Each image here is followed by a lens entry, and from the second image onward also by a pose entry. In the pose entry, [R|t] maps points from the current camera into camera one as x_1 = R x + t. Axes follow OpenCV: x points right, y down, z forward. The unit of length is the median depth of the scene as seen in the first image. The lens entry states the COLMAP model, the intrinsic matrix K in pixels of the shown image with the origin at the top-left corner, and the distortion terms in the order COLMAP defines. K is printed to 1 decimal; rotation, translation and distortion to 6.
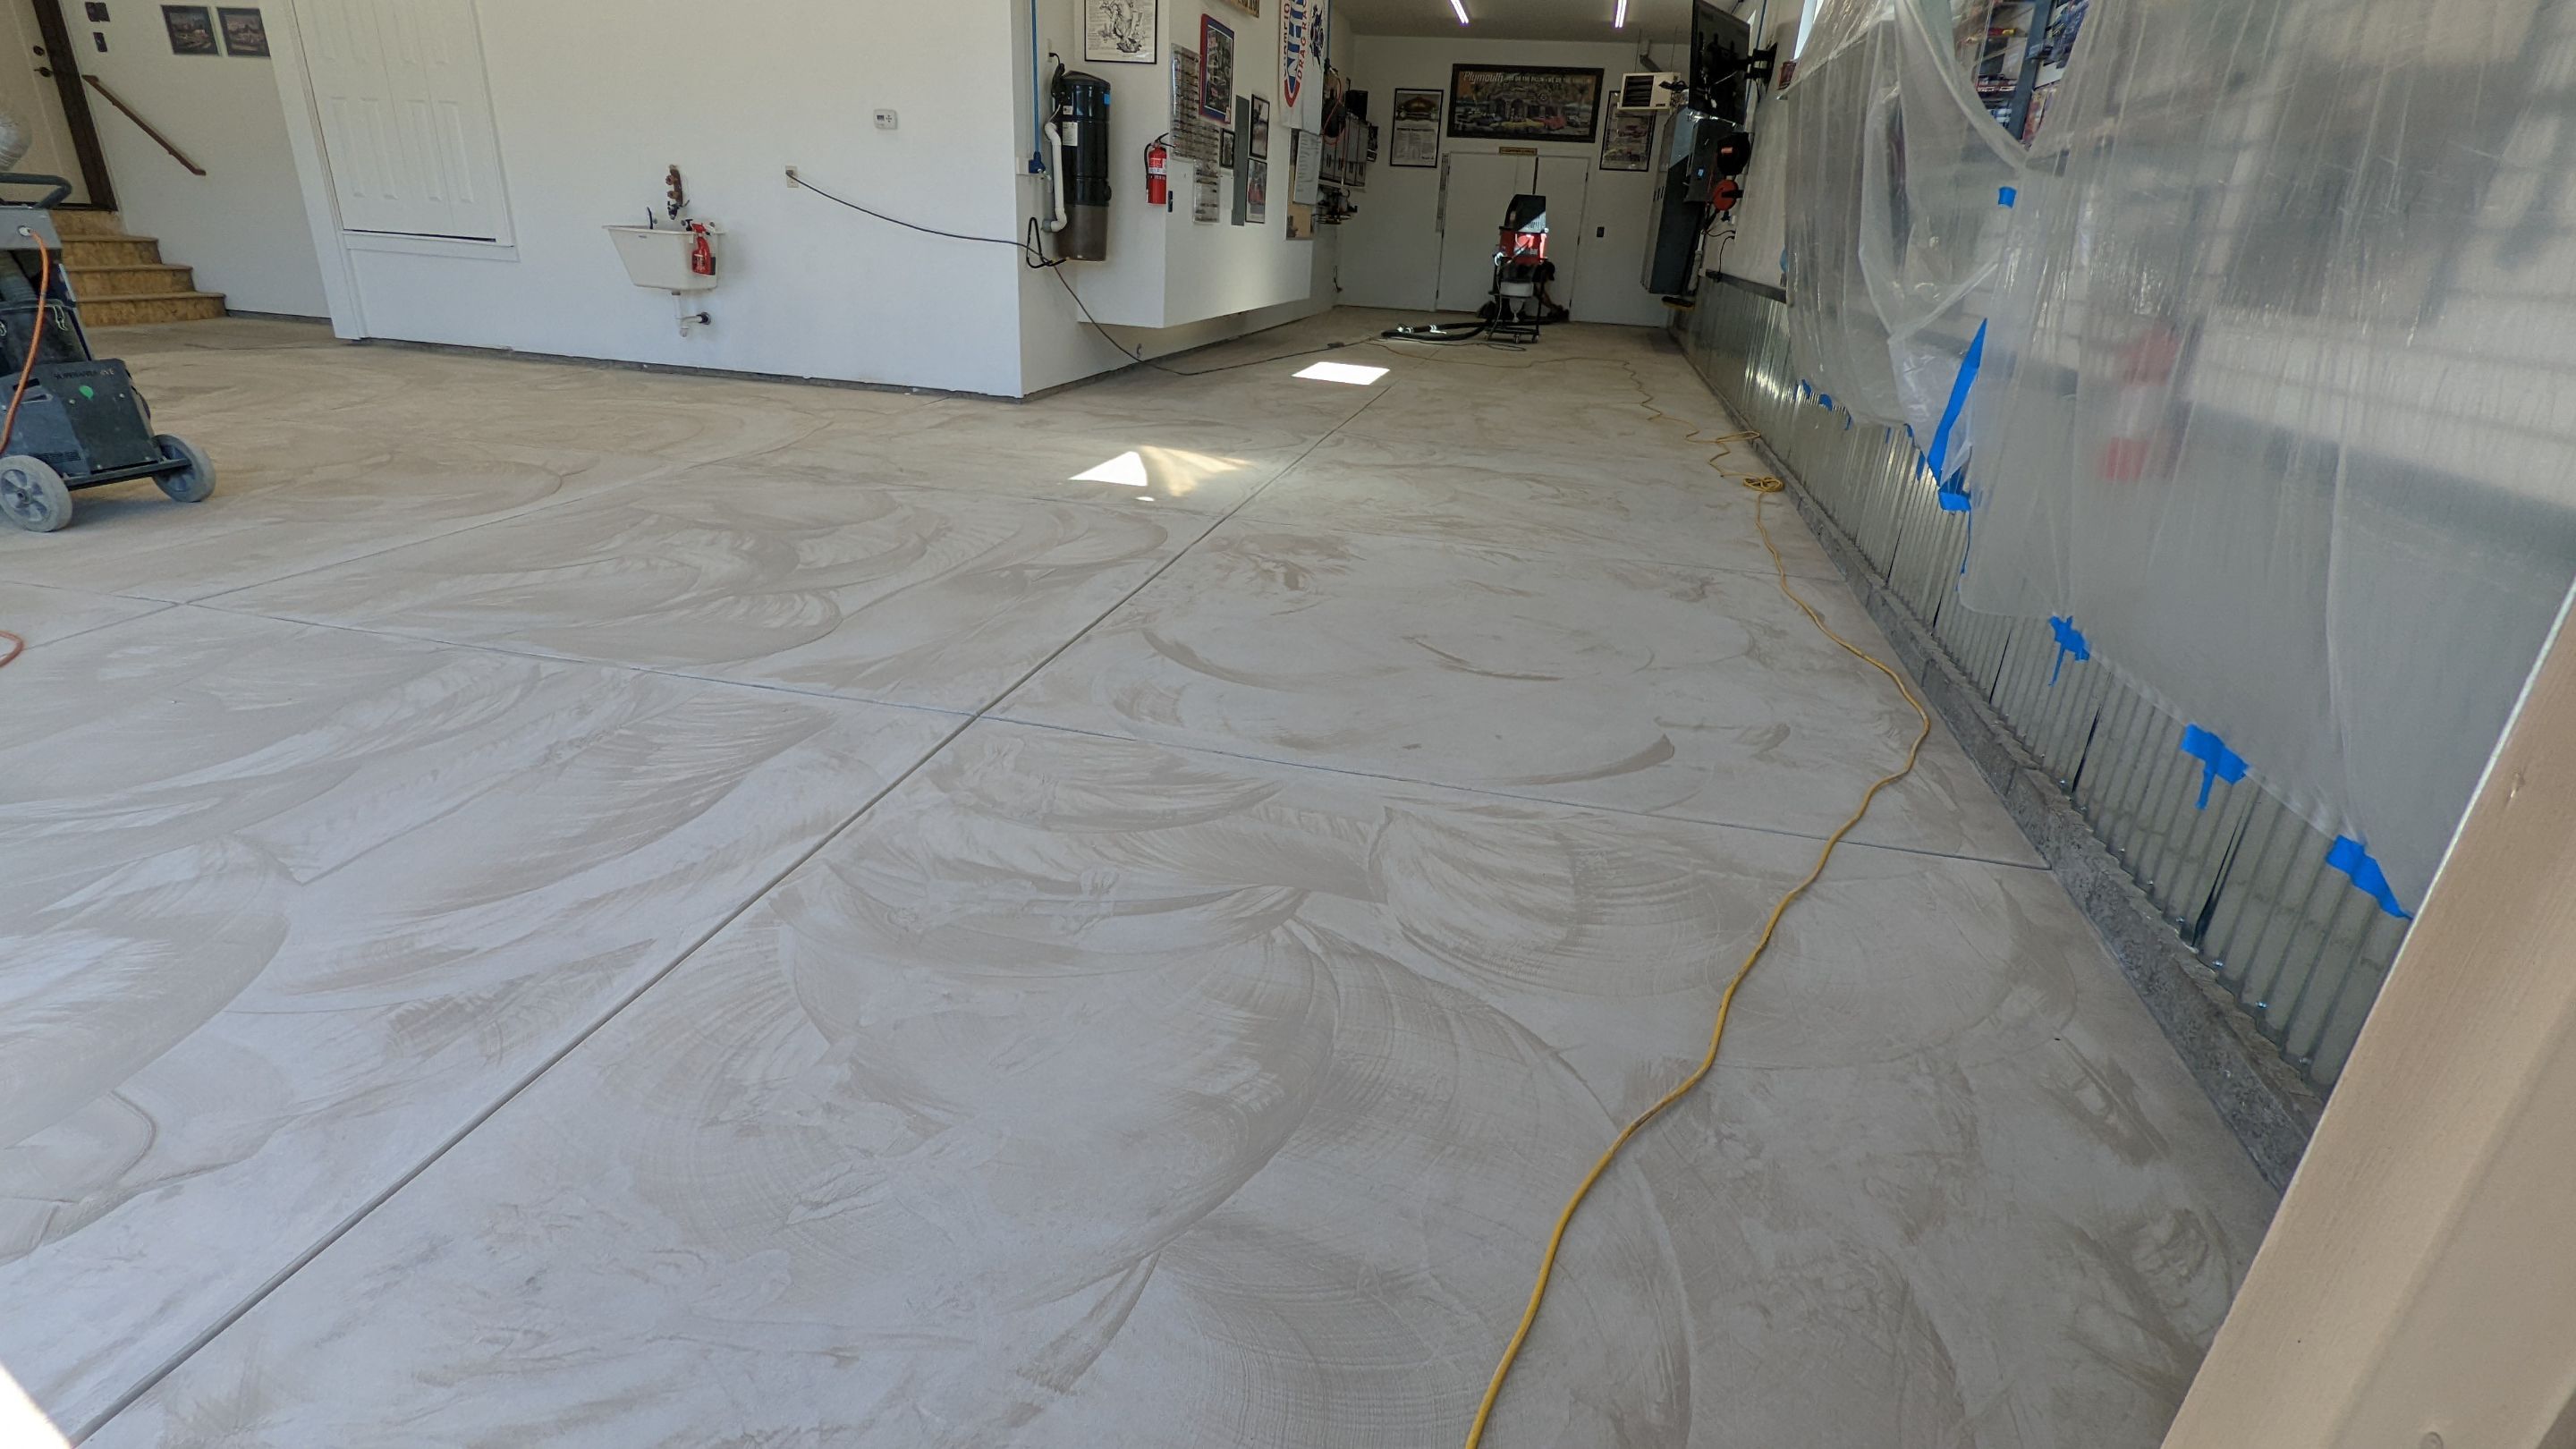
lens RADIAL K [[1222.8, 0, 1295.3], [0, 1222.8, 727.9], [0, 0, 1]] dist [0.000542, 0.000372]
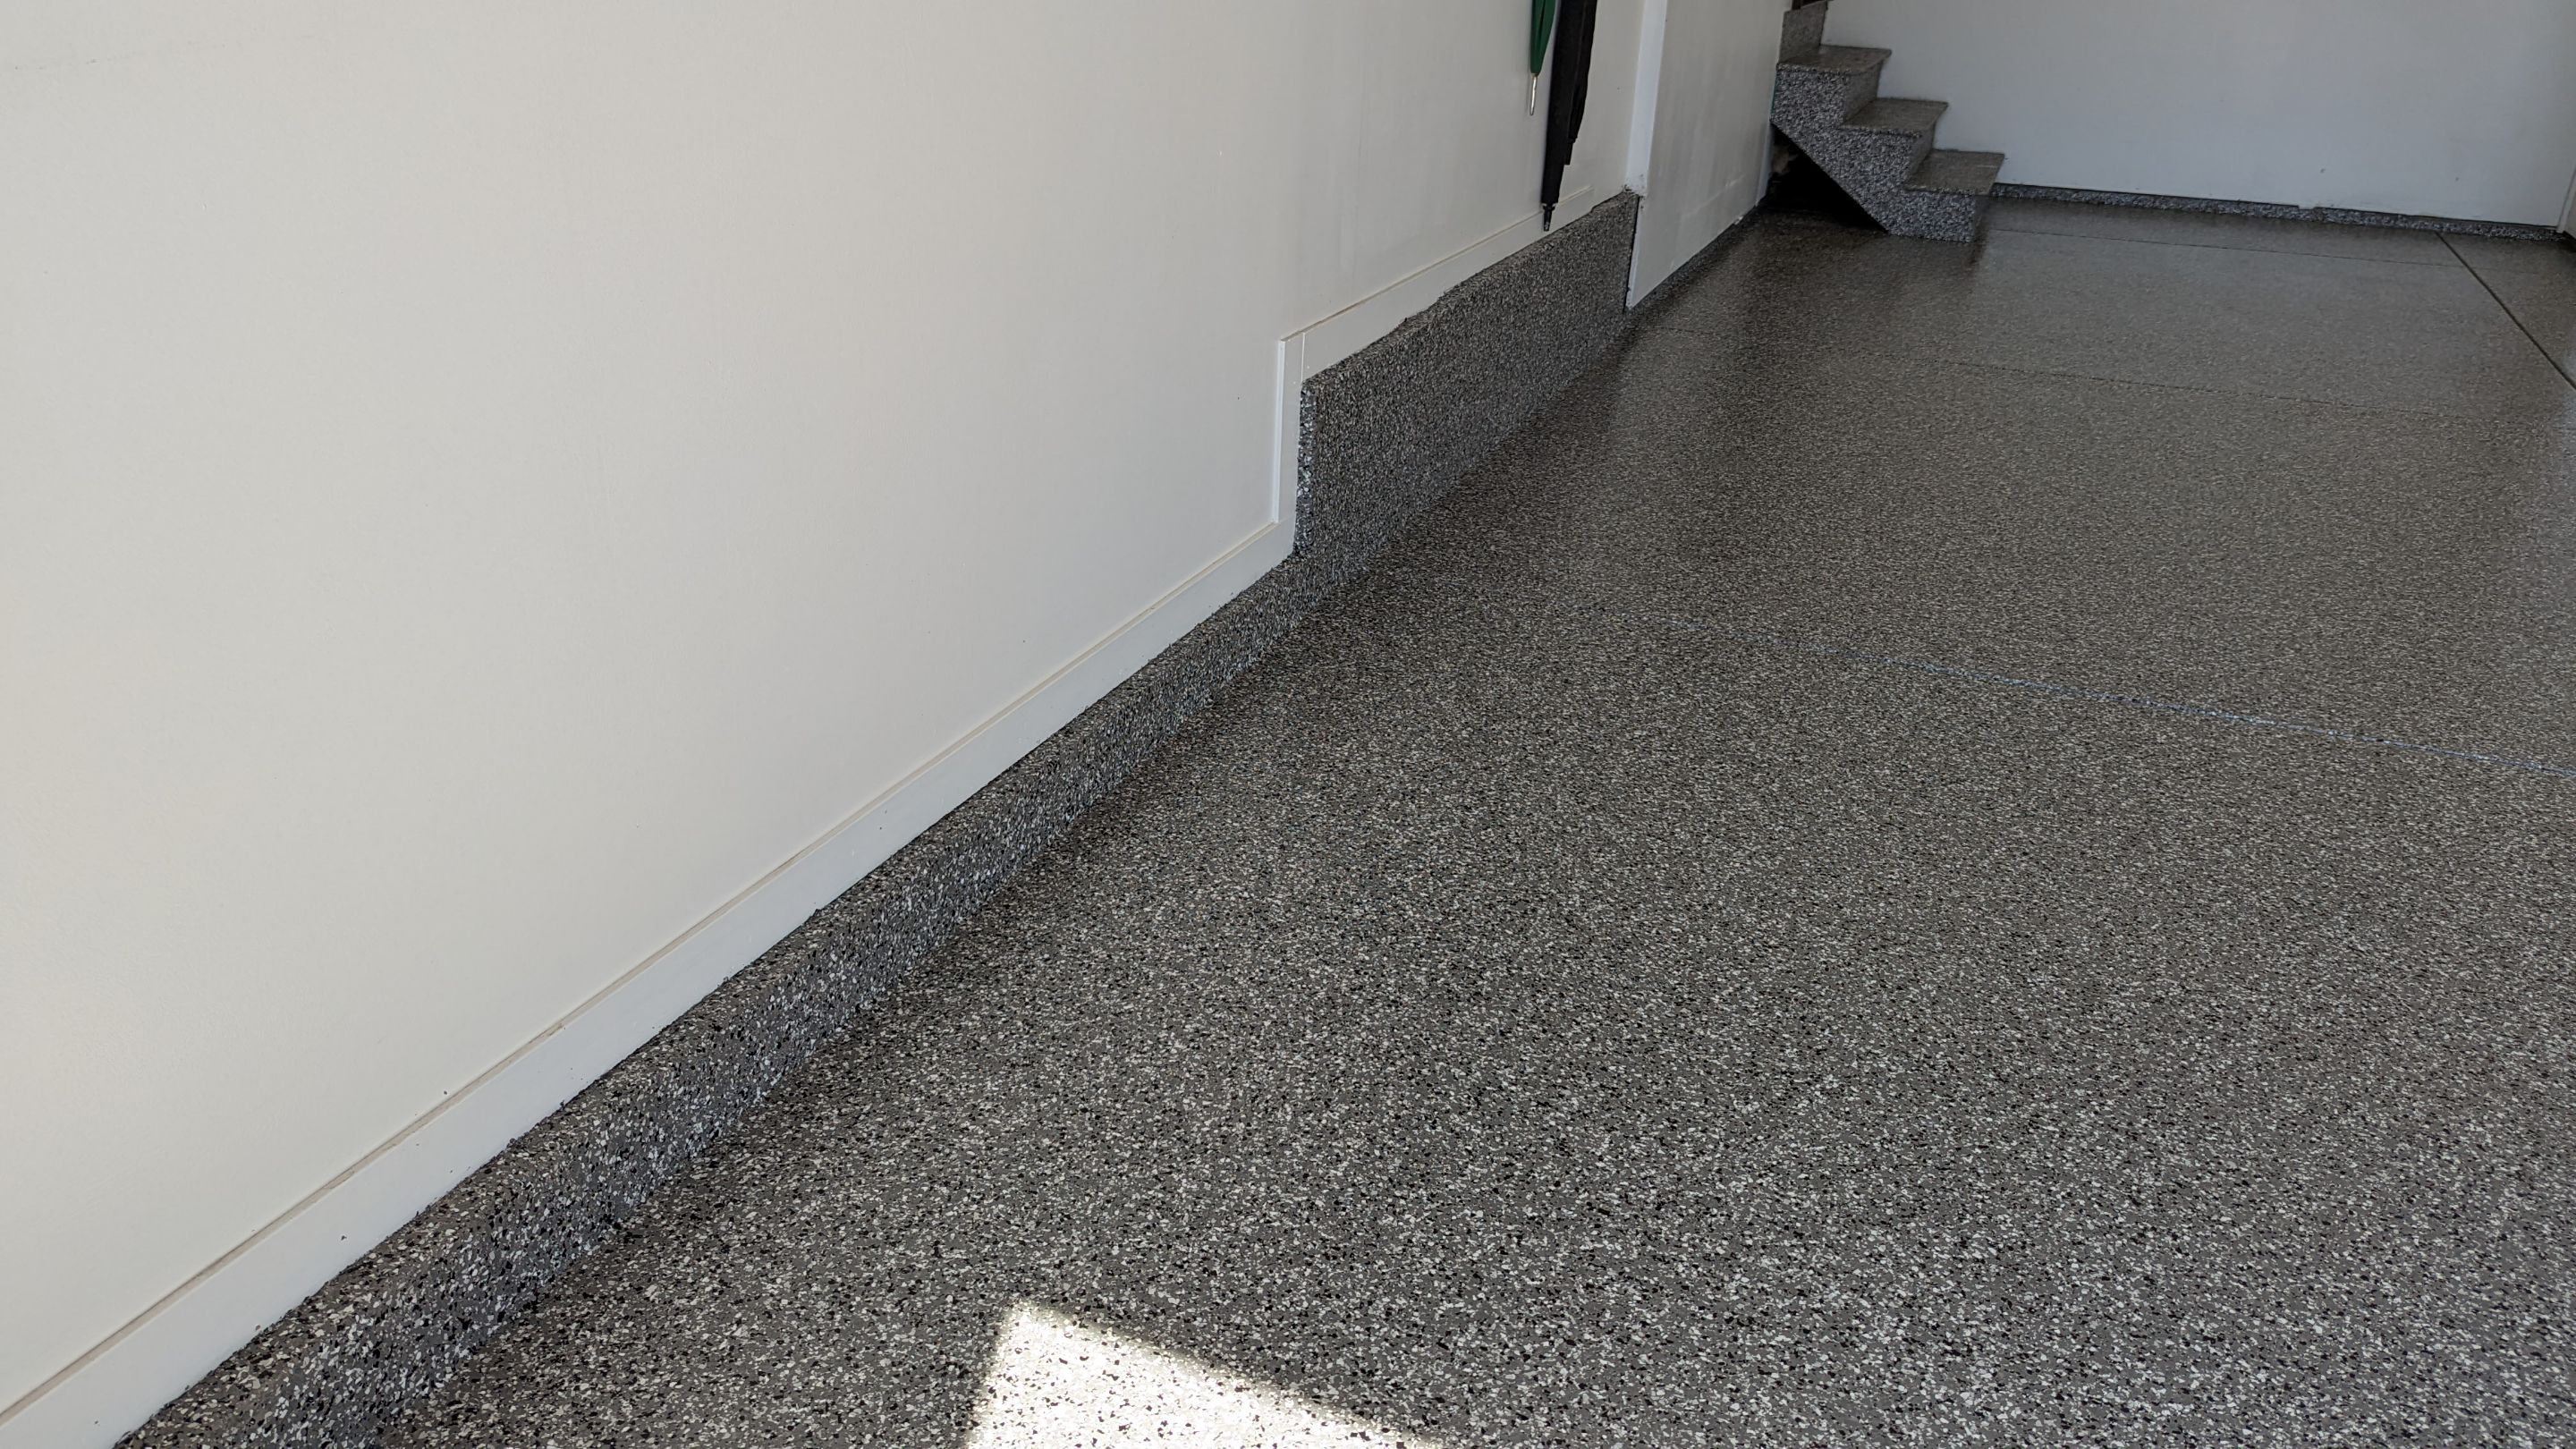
lens RADIAL K [[1867.6, 0, 1277.3], [0, 1867.6, 728.7], [0, 0, 1]] dist [0.070708, -0.087153]
pose [[0.986028, 0.051562, -0.158401, -1.090393], [-0.047655, 0.998461, 0.028368, -0.121065], [0.159620, -0.020423, 0.986967, 0.148157]]
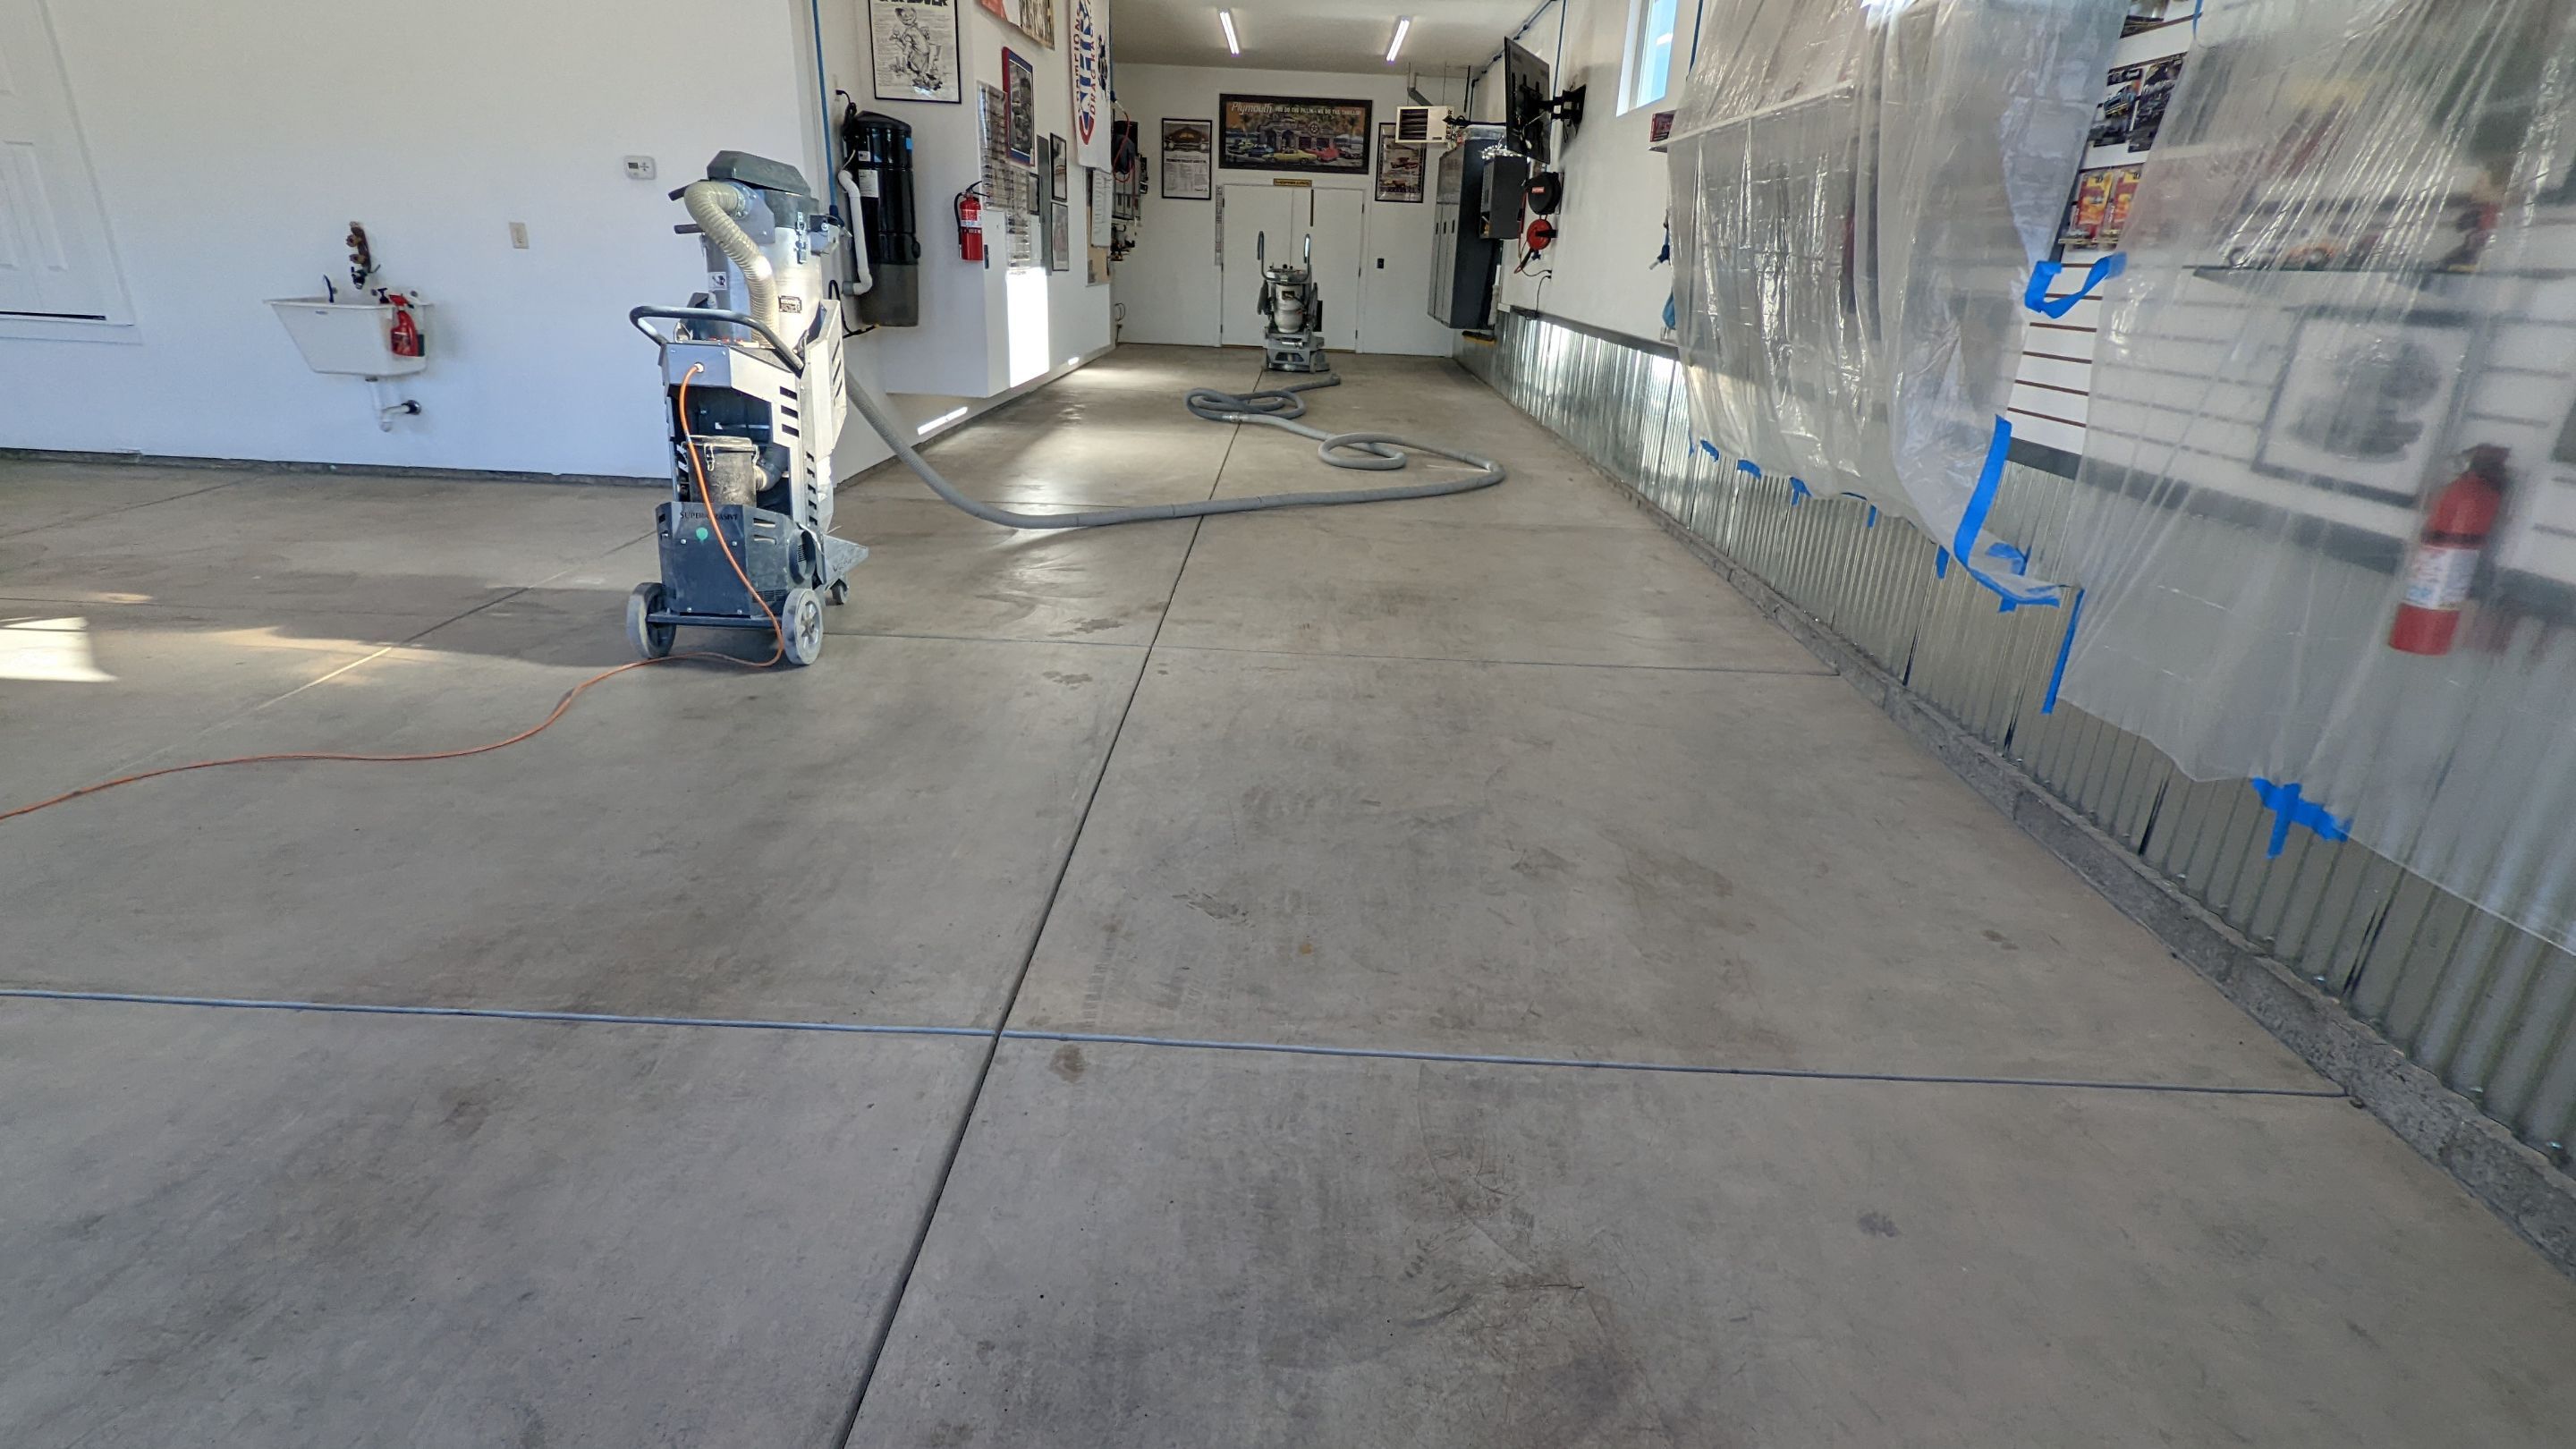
lens RADIAL K [[1222.8, 0, 1295.3], [0, 1222.8, 727.9], [0, 0, 1]] dist [0.000542, 0.000372]
pose [[0.978302, -0.086943, 0.188059, -0.068644], [0.089311, 0.995995, -0.004138, -0.057626], [-0.186946, 0.020844, 0.982149, 0.082122]]
